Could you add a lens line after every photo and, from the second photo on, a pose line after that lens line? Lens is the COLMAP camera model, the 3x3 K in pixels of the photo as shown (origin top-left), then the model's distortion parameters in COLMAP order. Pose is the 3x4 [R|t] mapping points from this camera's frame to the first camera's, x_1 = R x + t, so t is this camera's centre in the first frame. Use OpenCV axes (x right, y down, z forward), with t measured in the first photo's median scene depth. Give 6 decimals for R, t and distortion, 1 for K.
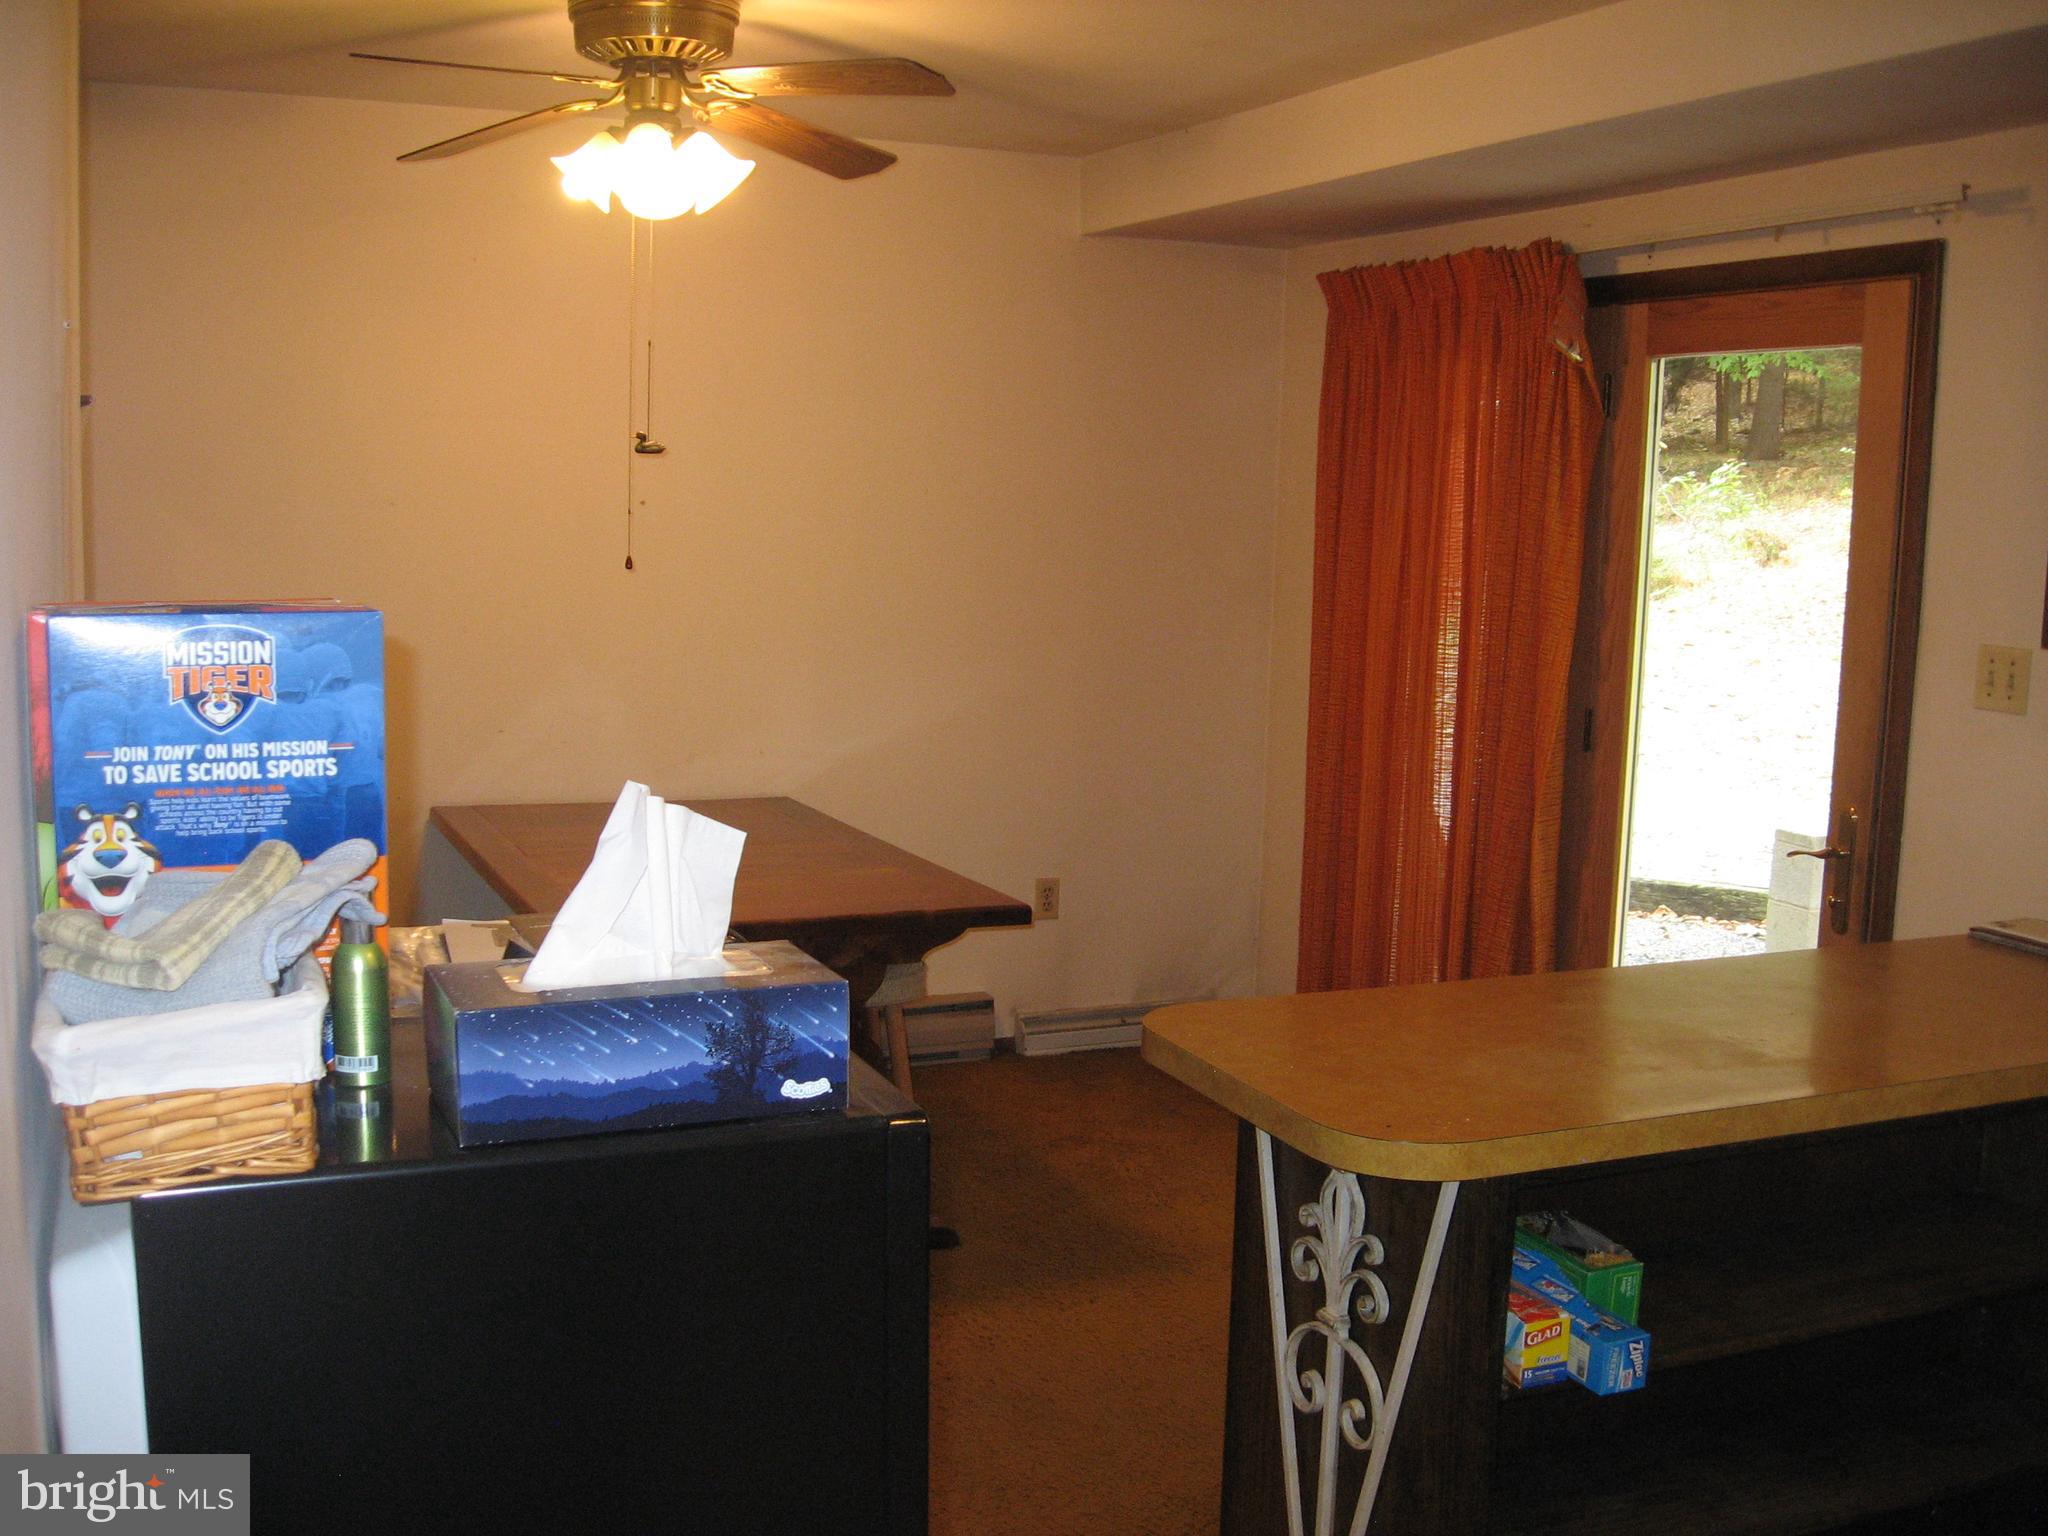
lens RADIAL K [[2142.9, 0, 1024.0], [0, 2142.9, 768.0], [0, 0, 1]] dist [-0.146220, 0.104645]
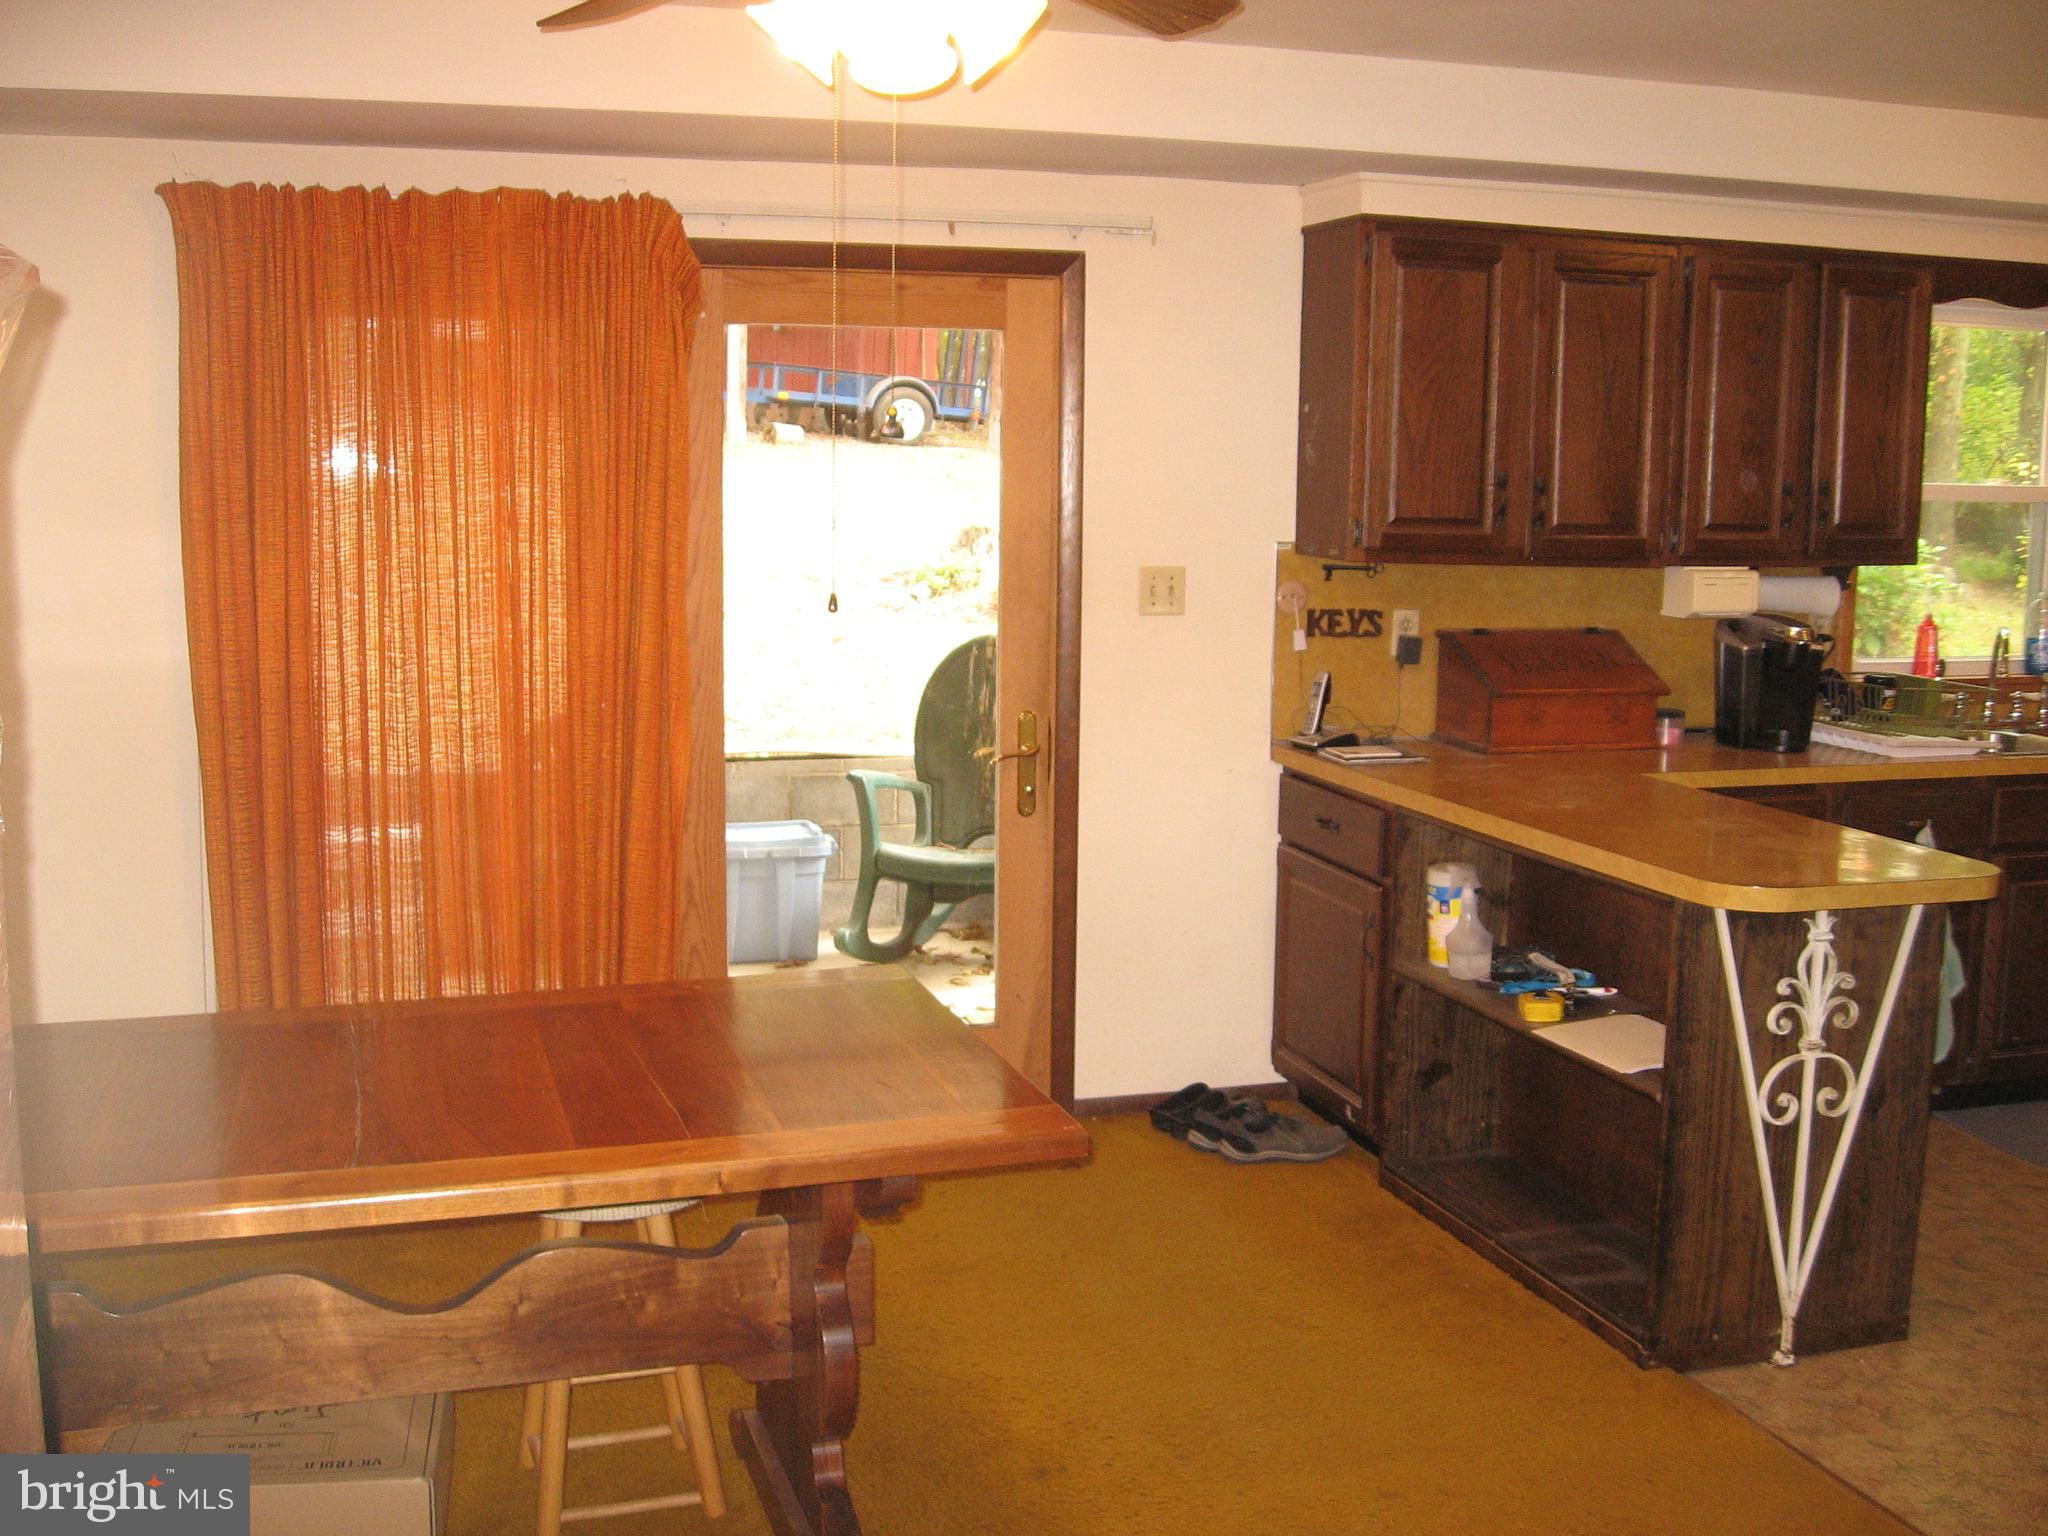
lens RADIAL K [[2142.9, 0, 1024.0], [0, 2142.9, 768.0], [0, 0, 1]] dist [-0.146220, 0.104645]
pose [[0.108748, -0.164172, 0.980419, -1.263385], [0.127029, 0.980477, 0.150092, -0.206911], [-0.985920, 0.108219, 0.127480, 1.292602]]
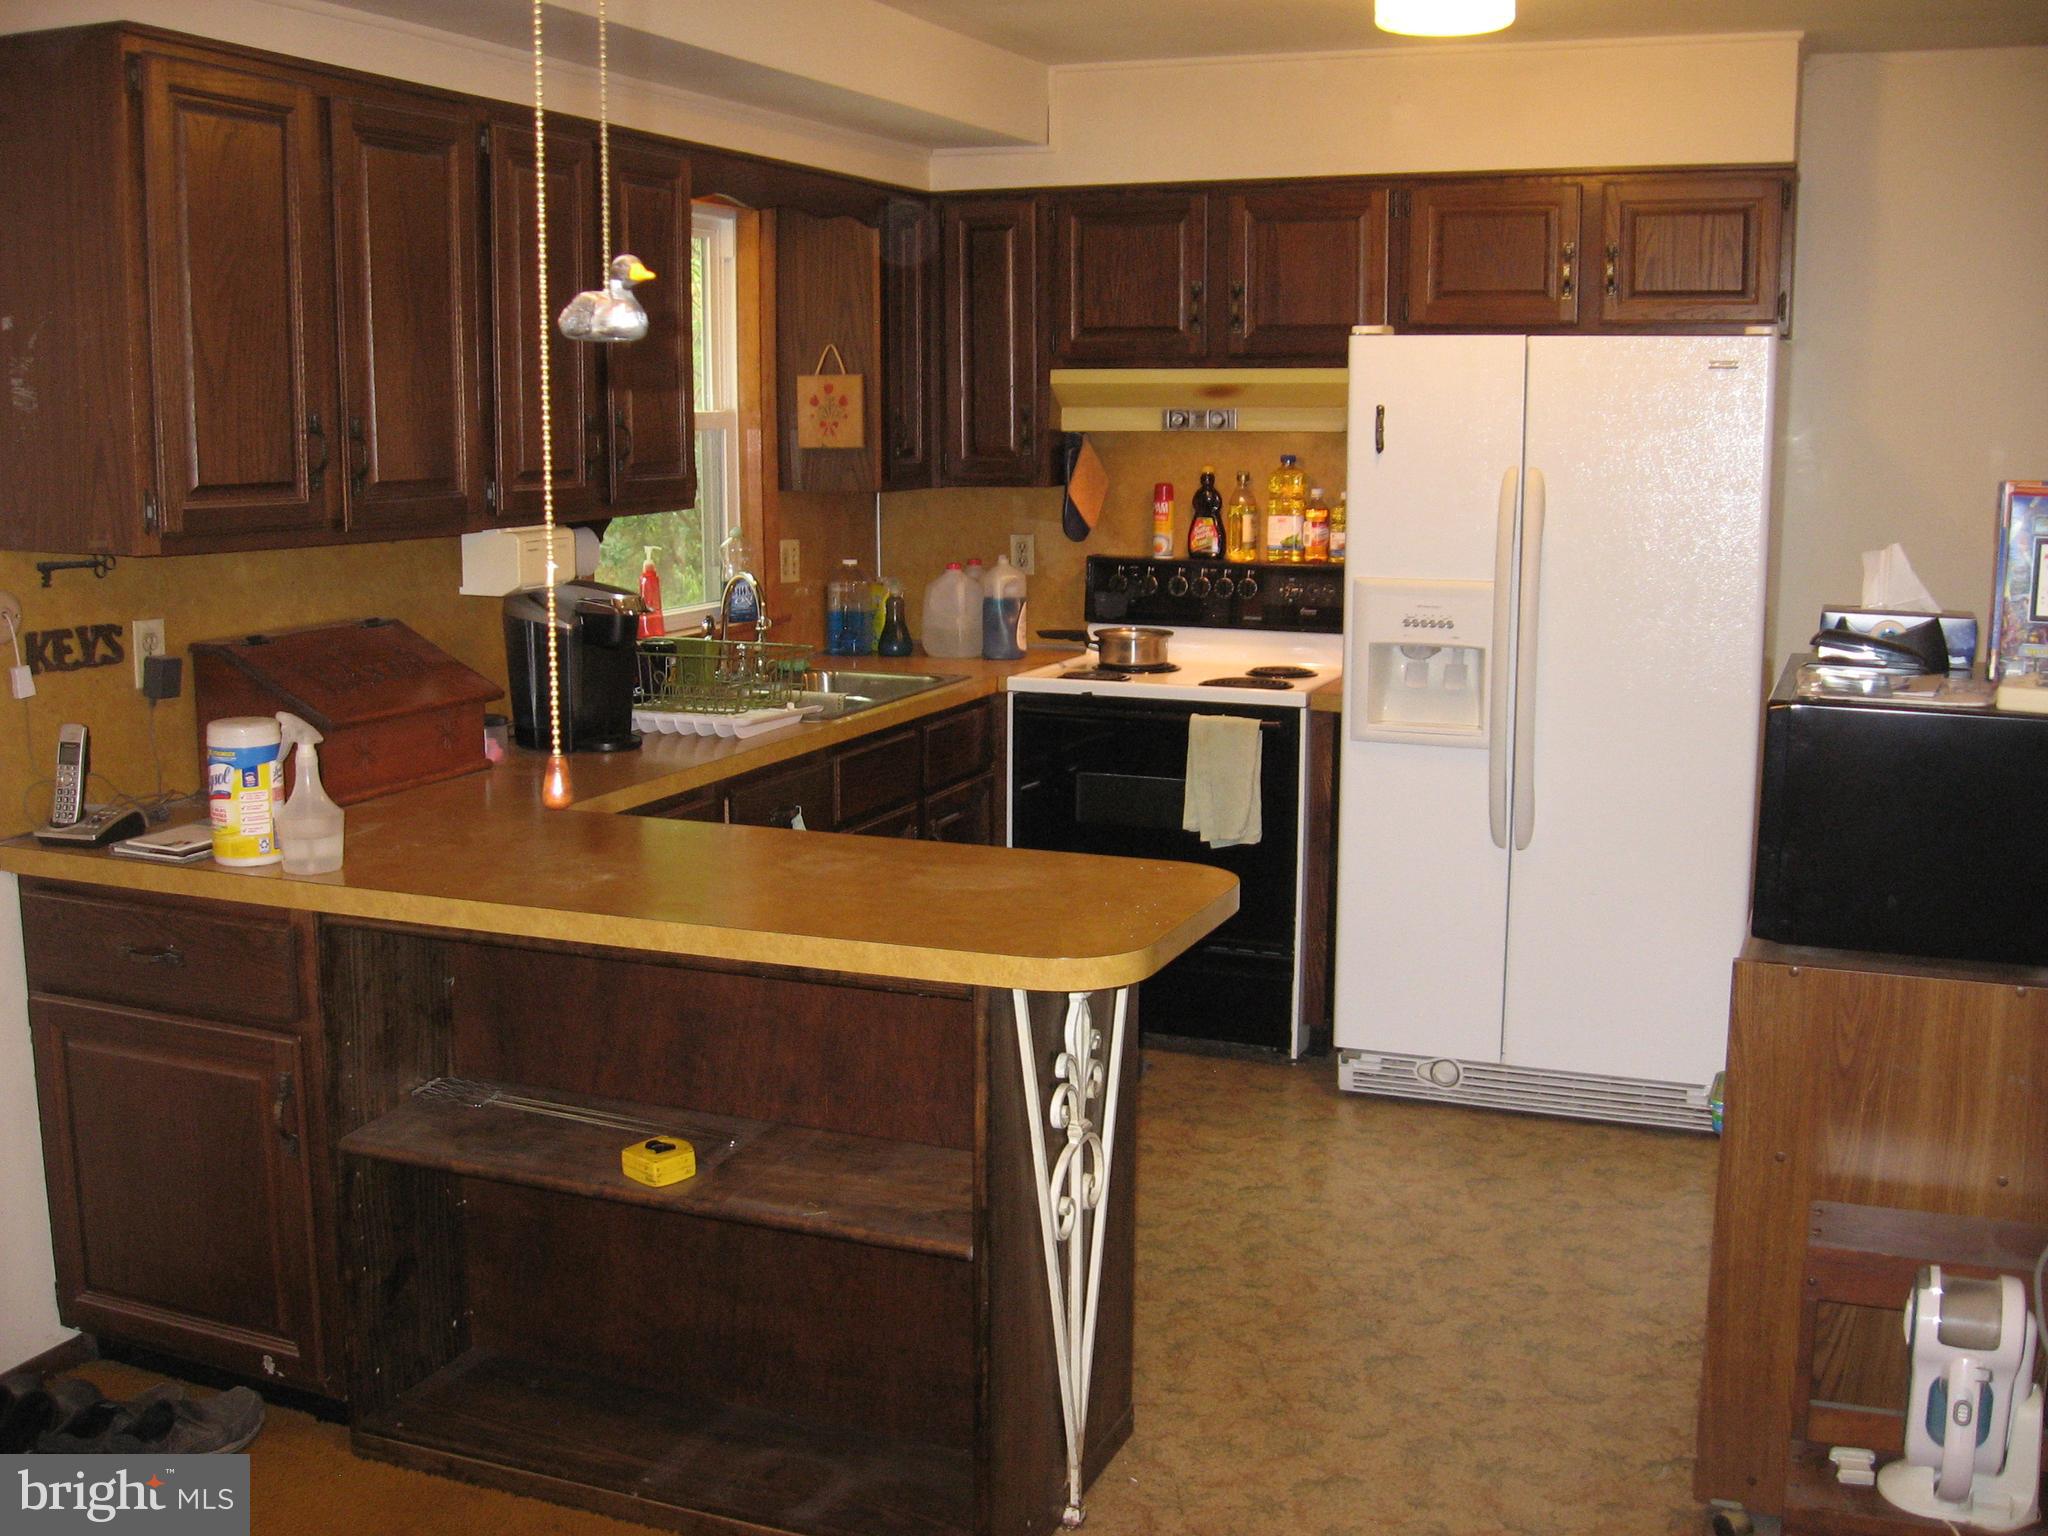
lens RADIAL K [[2142.9, 0, 1024.0], [0, 2142.9, 768.0], [0, 0, 1]] dist [-0.146220, 0.104645]
pose [[-0.700323, -0.143999, 0.699151, -0.597607], [0.079130, 0.957744, 0.276522, -0.243206], [-0.709427, 0.248979, -0.659335, 1.687679]]
